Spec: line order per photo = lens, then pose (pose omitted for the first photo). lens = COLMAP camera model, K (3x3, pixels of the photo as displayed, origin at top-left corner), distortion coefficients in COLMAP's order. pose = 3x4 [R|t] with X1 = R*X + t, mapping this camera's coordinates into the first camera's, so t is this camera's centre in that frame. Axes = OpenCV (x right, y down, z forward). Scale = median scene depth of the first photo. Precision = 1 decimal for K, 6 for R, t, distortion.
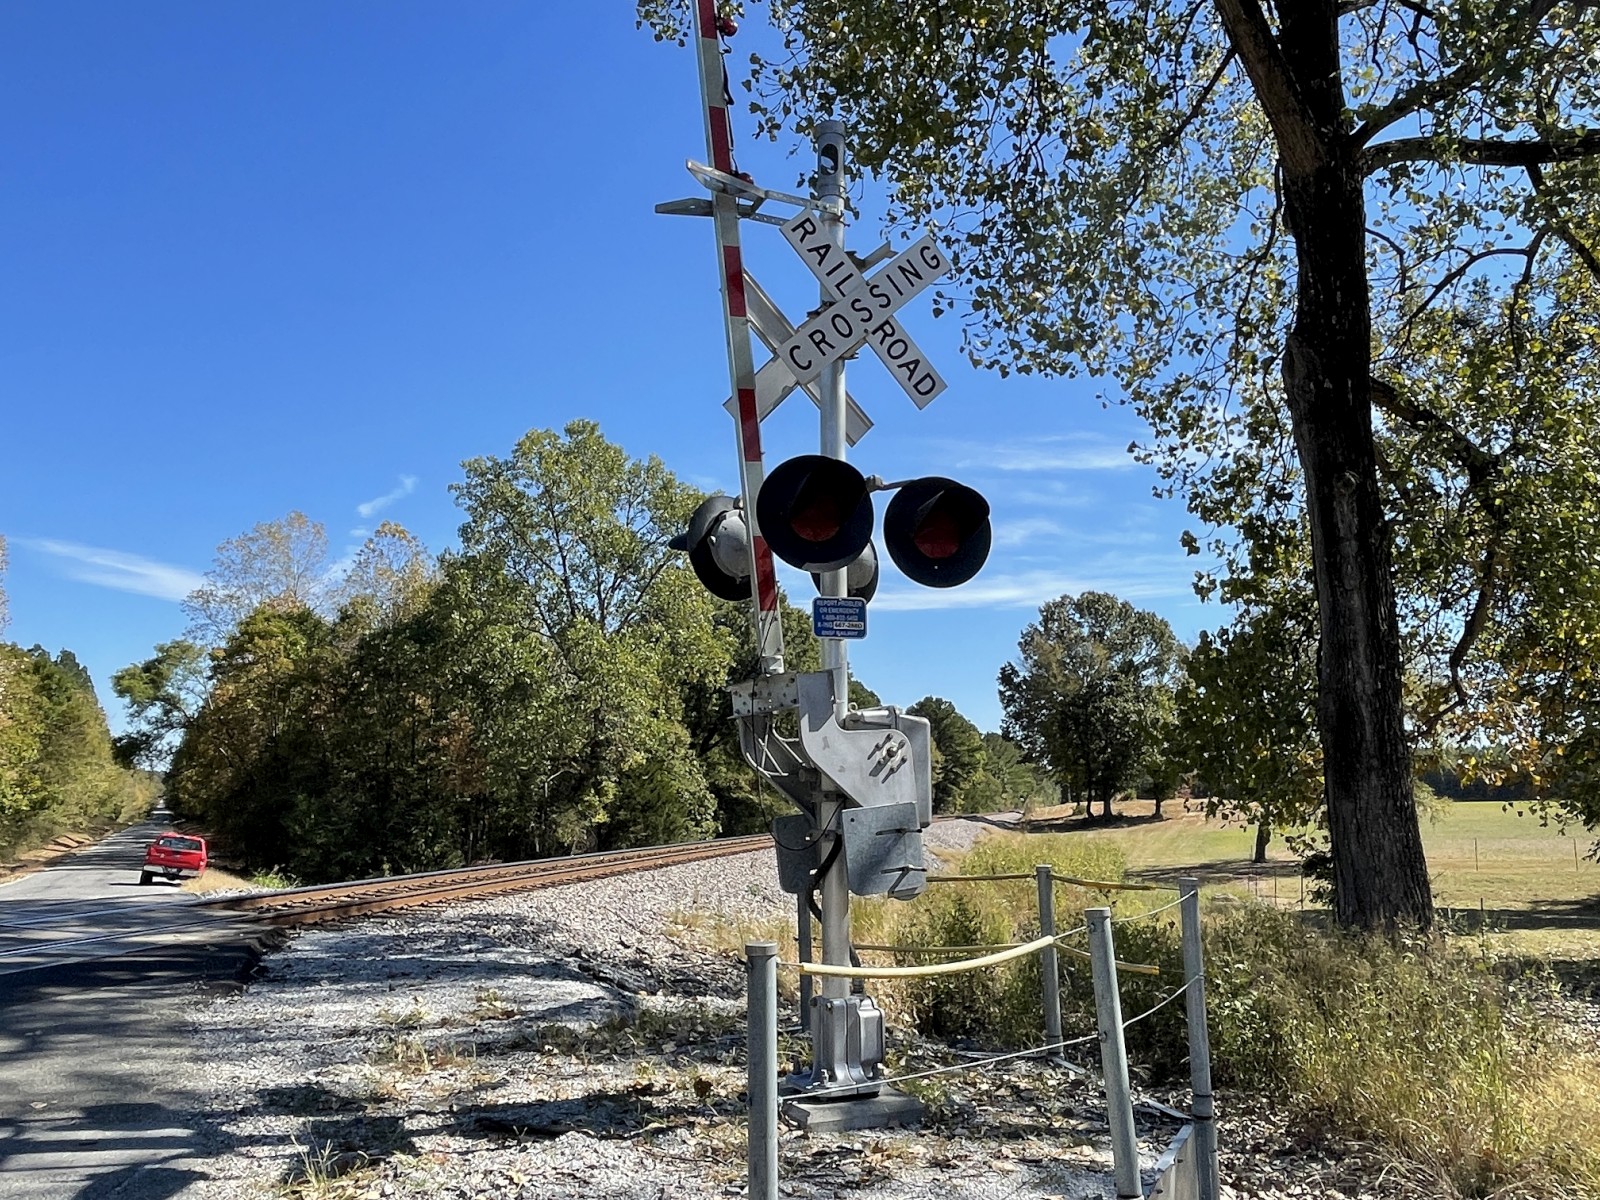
lens RADIAL K [[1183.6, 0, 783.5], [0, 1183.6, 601.6], [0, 0, 1]] dist [0.051449, -0.079073]
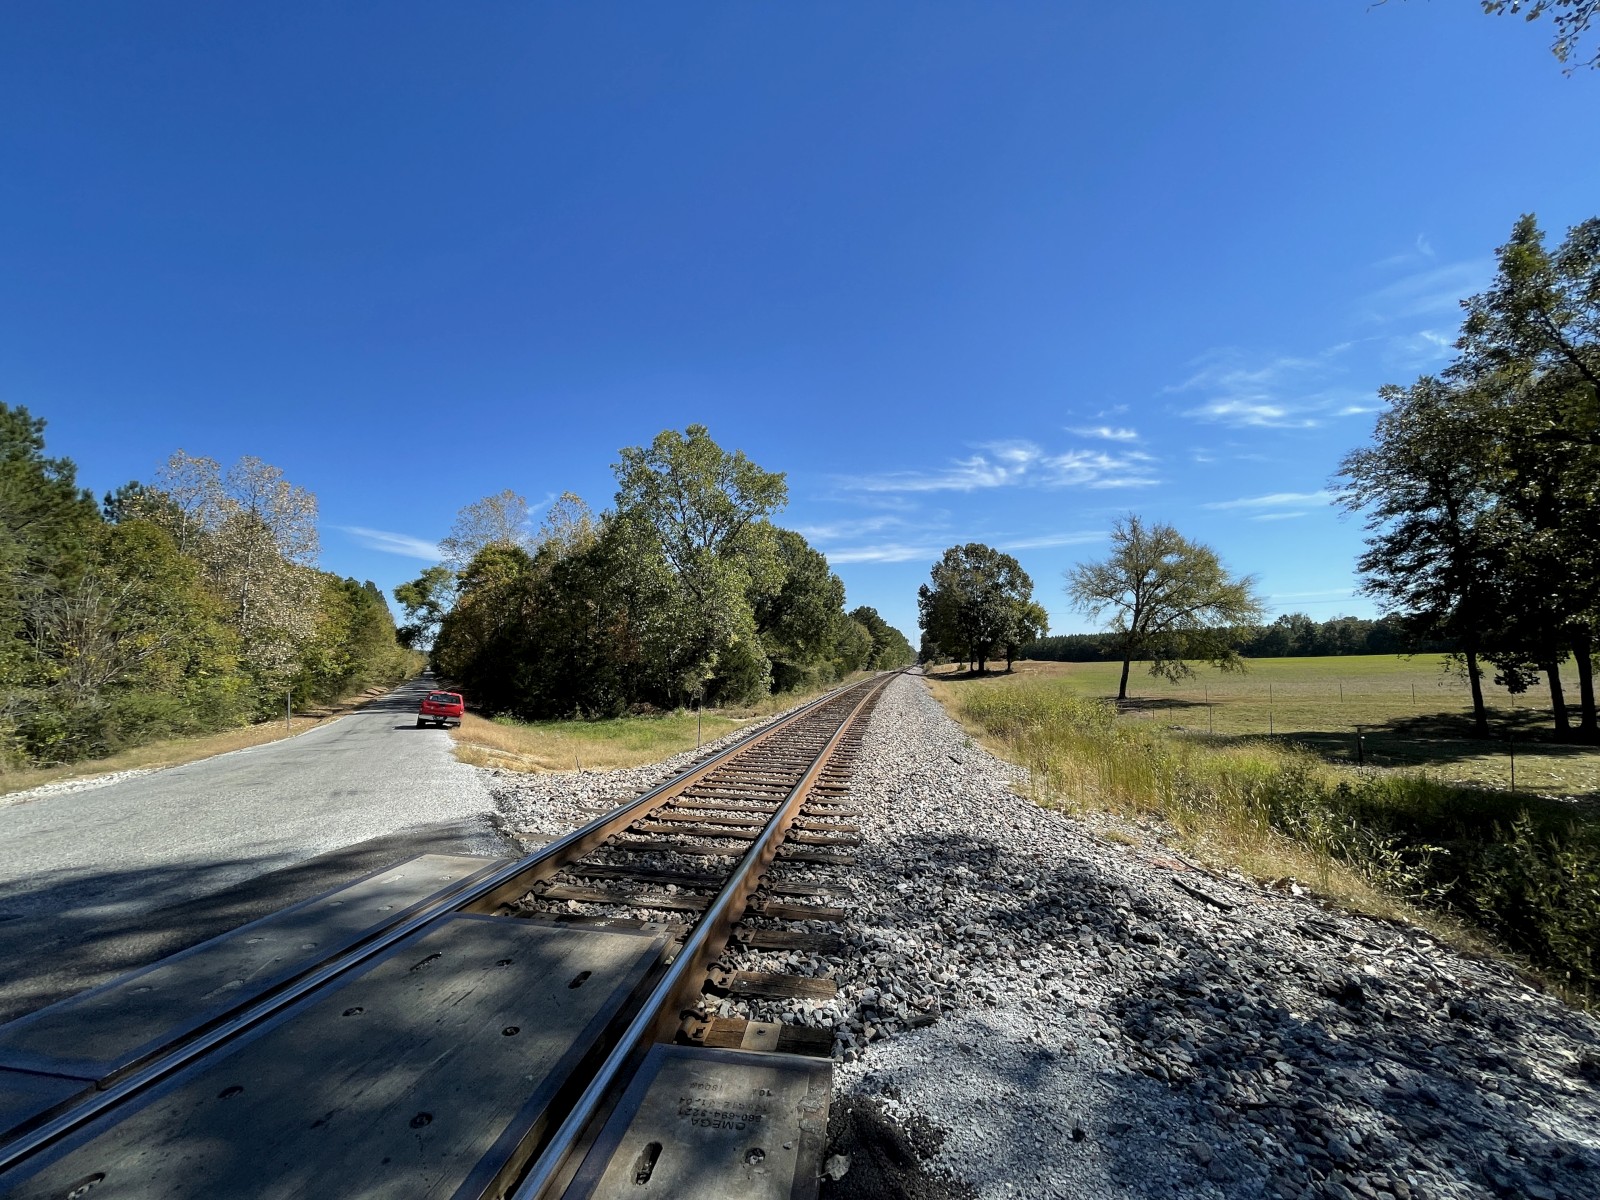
lens RADIAL K [[634.9, 0, 804.7], [0, 634.9, 597.8], [0, 0, 1]] dist [-0.008251, 0.000001]
pose [[0.998194, -0.004487, 0.059909, -0.338509], [0.000712, 0.998020, 0.062892, 0.099641], [-0.060073, -0.062736, 0.996221, 0.636878]]
